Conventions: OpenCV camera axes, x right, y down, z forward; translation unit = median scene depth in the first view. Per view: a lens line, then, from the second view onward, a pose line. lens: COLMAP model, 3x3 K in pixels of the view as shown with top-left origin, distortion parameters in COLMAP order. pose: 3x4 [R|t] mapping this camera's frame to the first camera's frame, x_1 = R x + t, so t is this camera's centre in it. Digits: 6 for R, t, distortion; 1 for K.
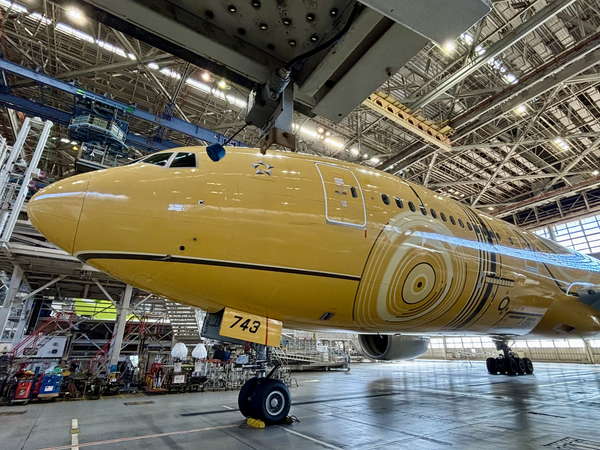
lens RADIAL K [[318.0, 0, 300.0], [0, 318.0, 234.5], [0, 0, 1]] dist [0.001712, 0.000383]
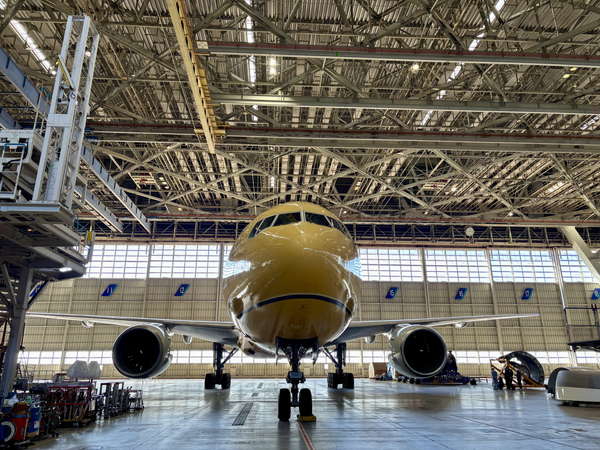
lens RADIAL K [[453.8, 0, 300.0], [0, 453.8, 225.0], [0, 0, 1]] dist [0.063474, -0.082686]
pose [[0.503092, 0.252535, 0.826513, -0.320864], [-0.293031, 0.949548, -0.111762, 0.005589], [-0.813038, -0.185967, 0.551711, 0.018477]]
